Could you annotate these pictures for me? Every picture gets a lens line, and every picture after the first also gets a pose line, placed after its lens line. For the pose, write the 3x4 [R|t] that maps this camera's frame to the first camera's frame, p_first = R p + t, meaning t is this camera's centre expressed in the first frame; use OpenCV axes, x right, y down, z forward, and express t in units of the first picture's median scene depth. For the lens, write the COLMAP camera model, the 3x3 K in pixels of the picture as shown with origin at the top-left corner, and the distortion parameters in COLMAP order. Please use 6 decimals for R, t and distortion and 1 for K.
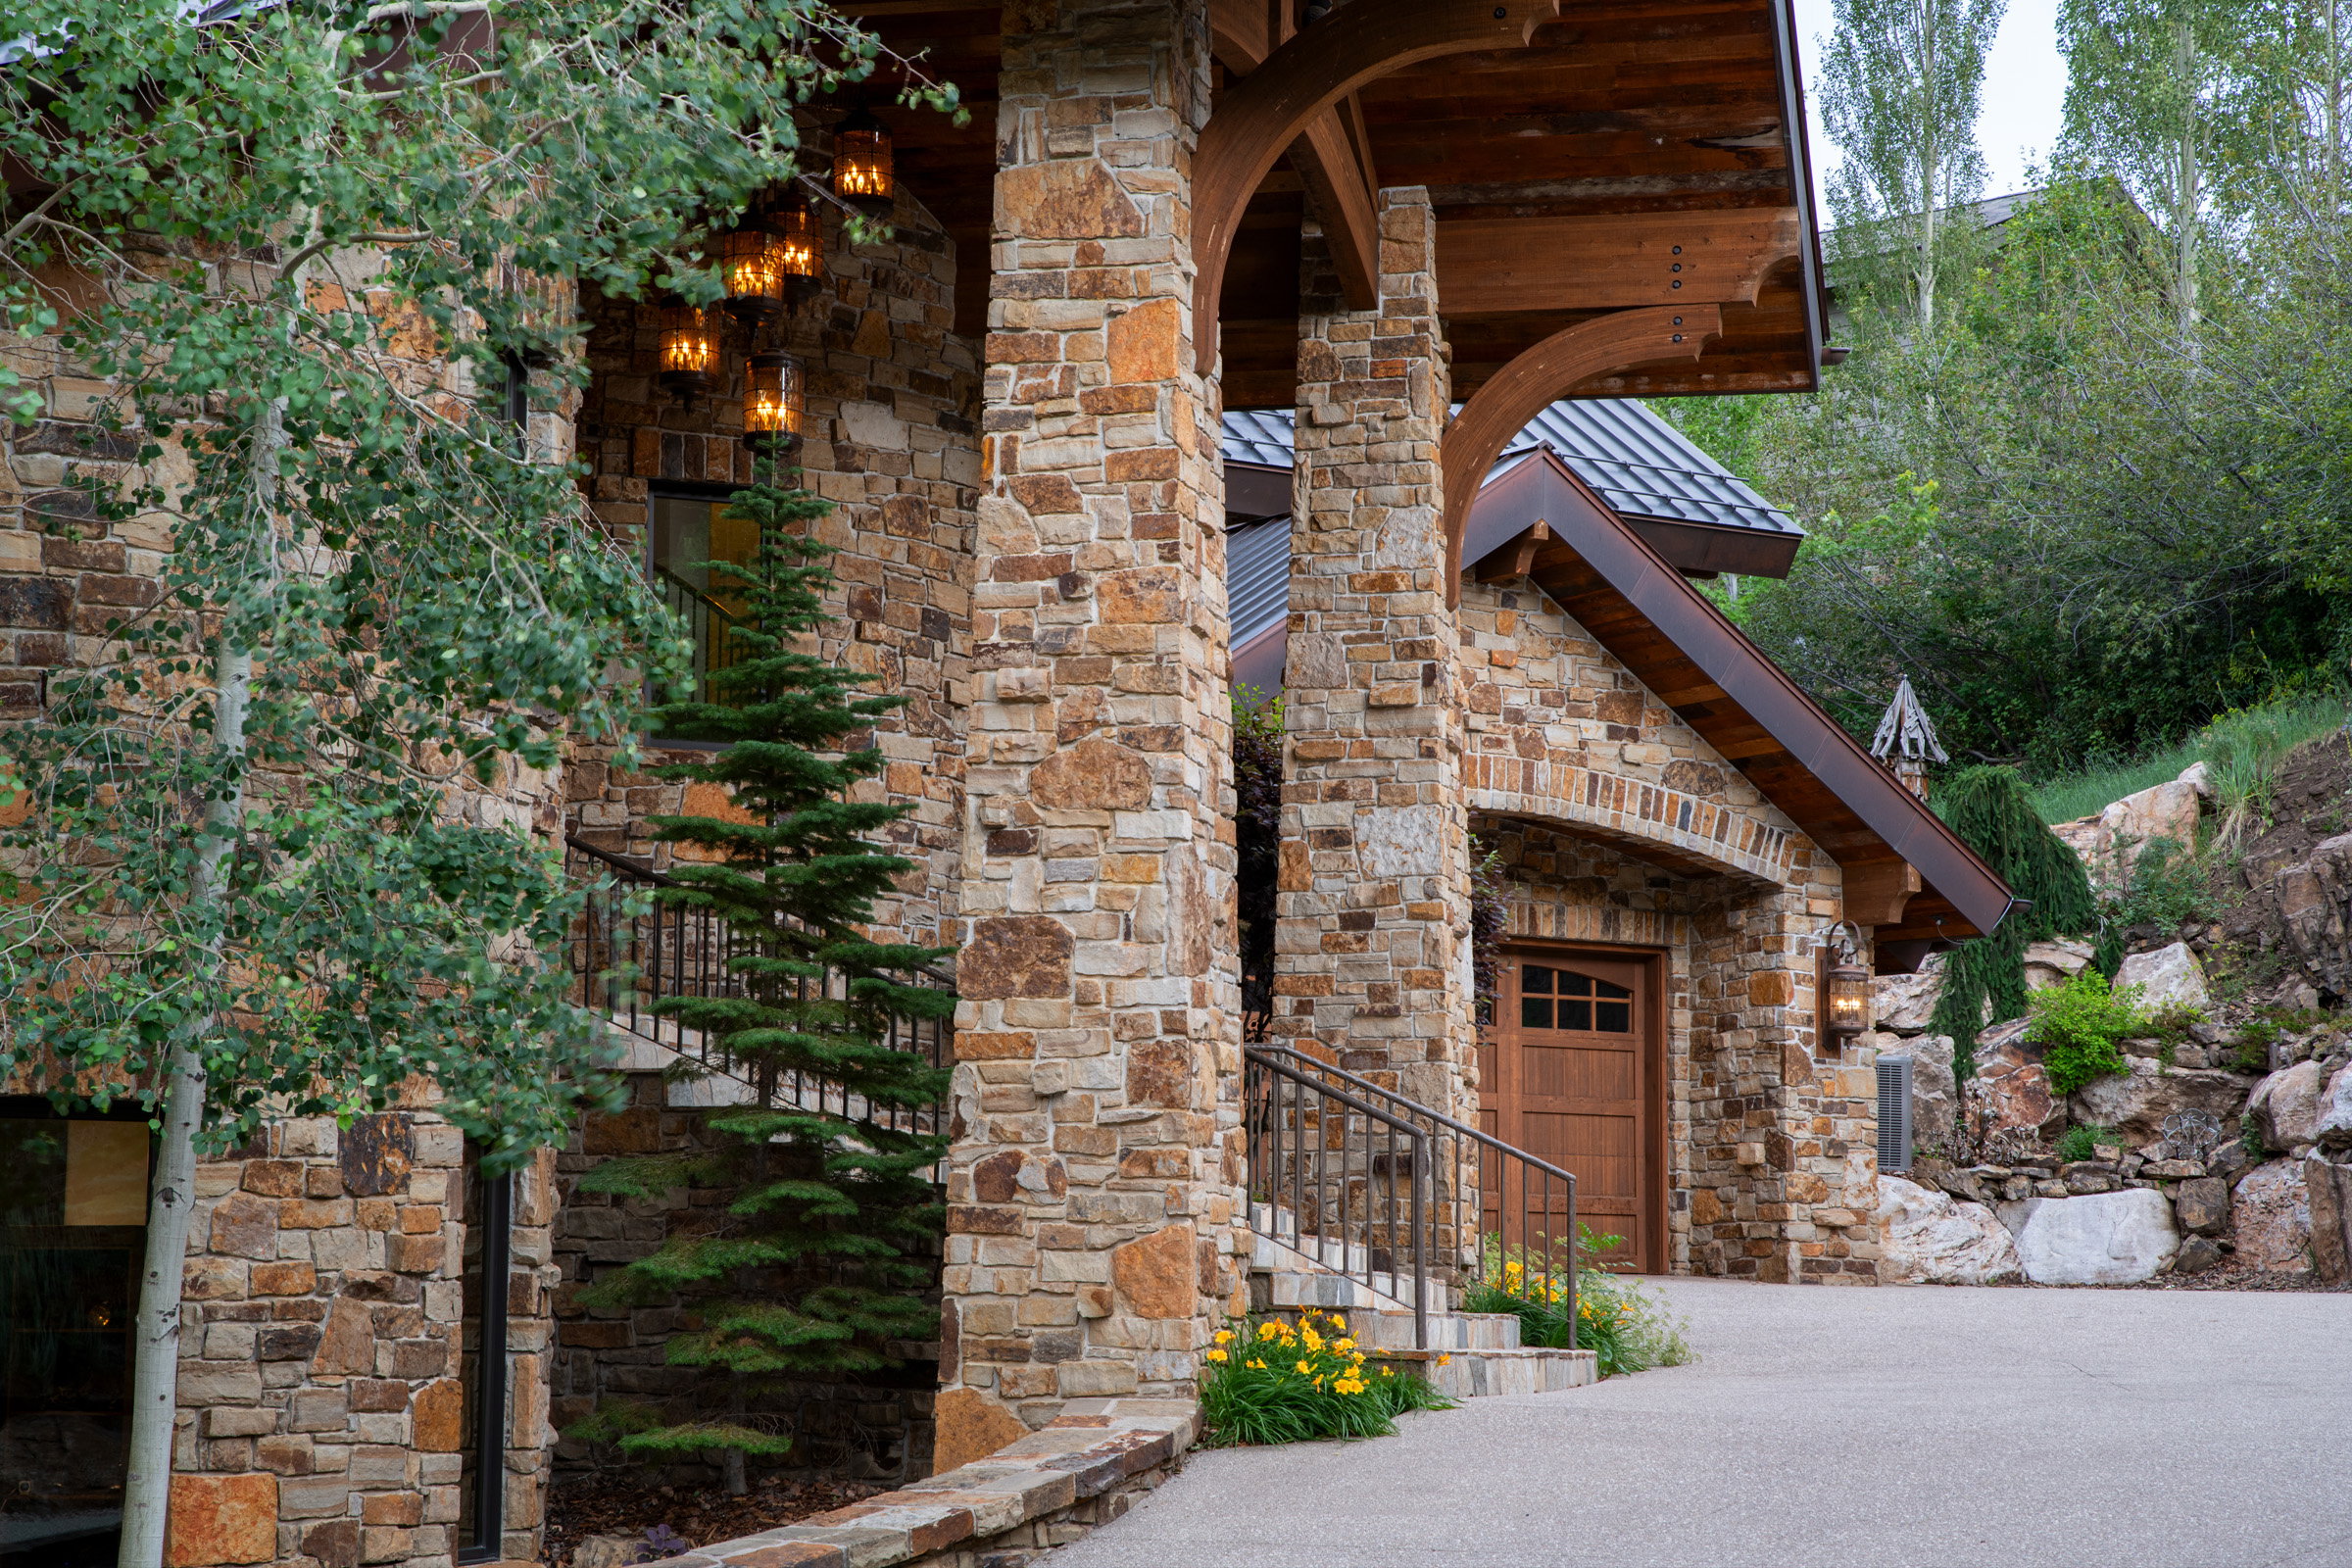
lens RADIAL K [[4701.0, 0, 1174.0], [0, 4701.0, 781.3], [0, 0, 1]] dist [0.213625, 0.000000]
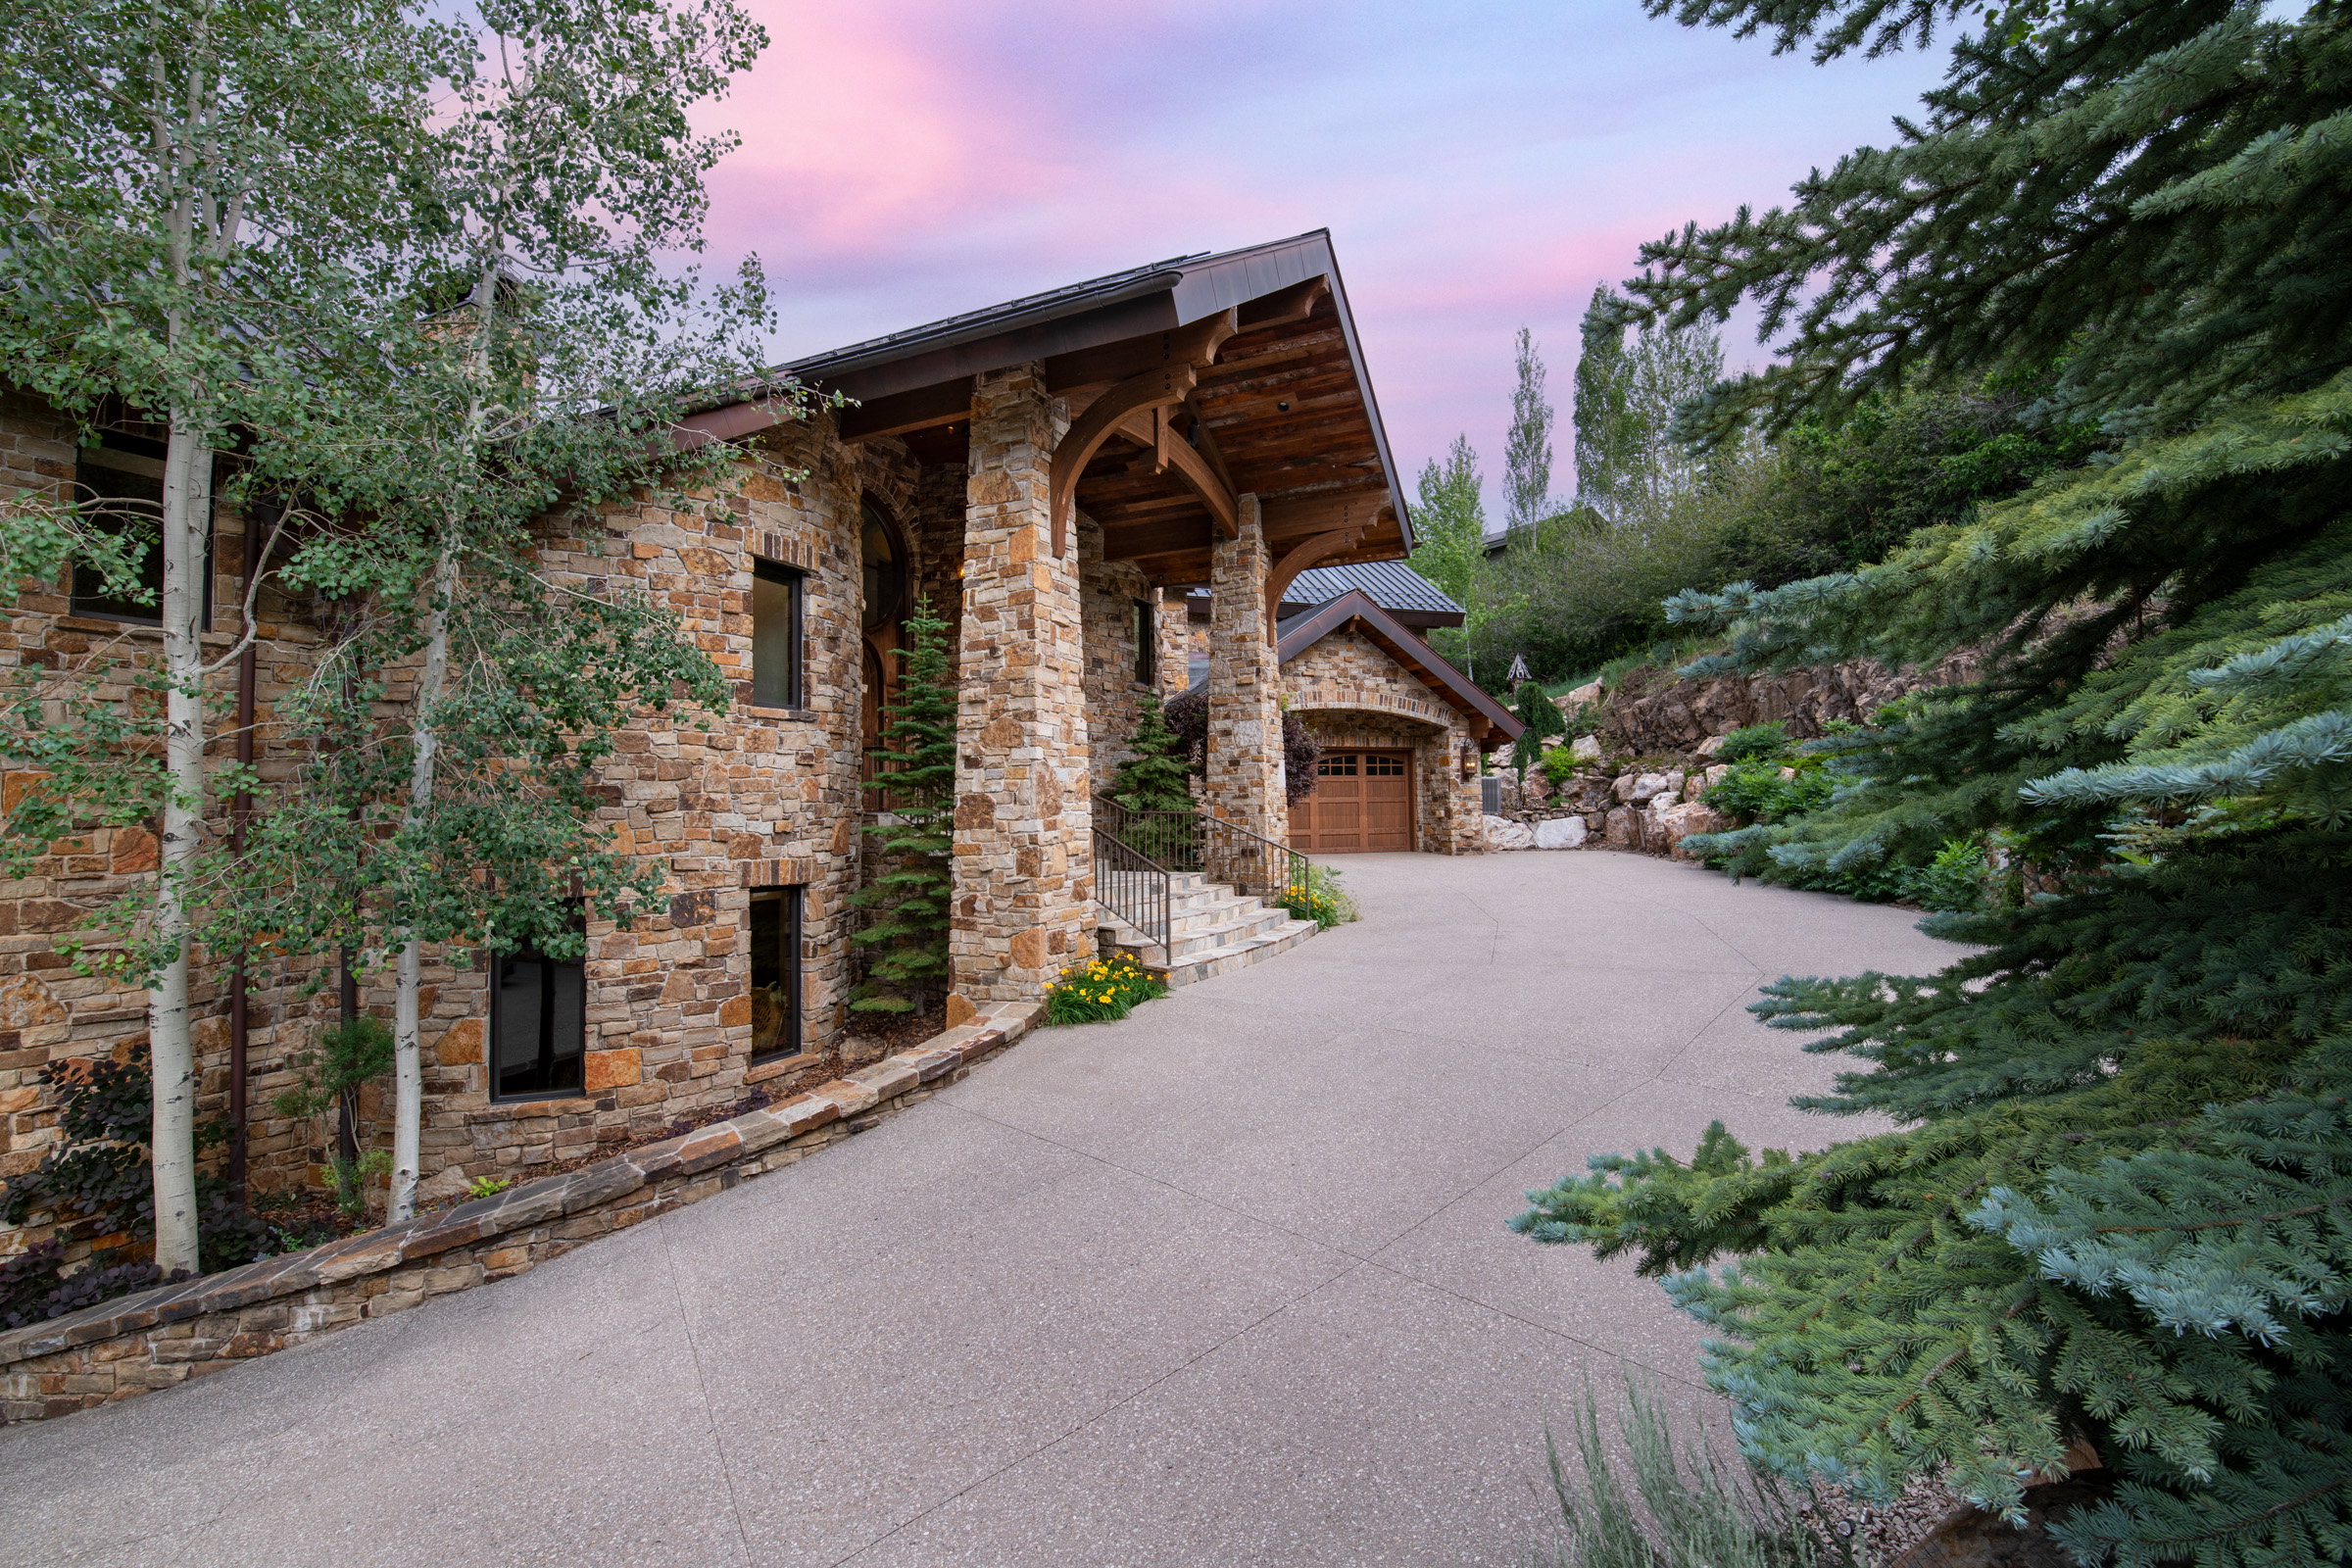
lens RADIAL K [[1055.6, 0, 1184.7], [0, 1055.6, 776.4], [0, 0, 1]] dist [-0.012554, -0.000731]
pose [[0.977790, -0.035876, -0.206494, 0.137913], [0.053042, 0.995525, 0.078202, -0.012350], [0.202765, -0.087418, 0.975318, 0.390576]]
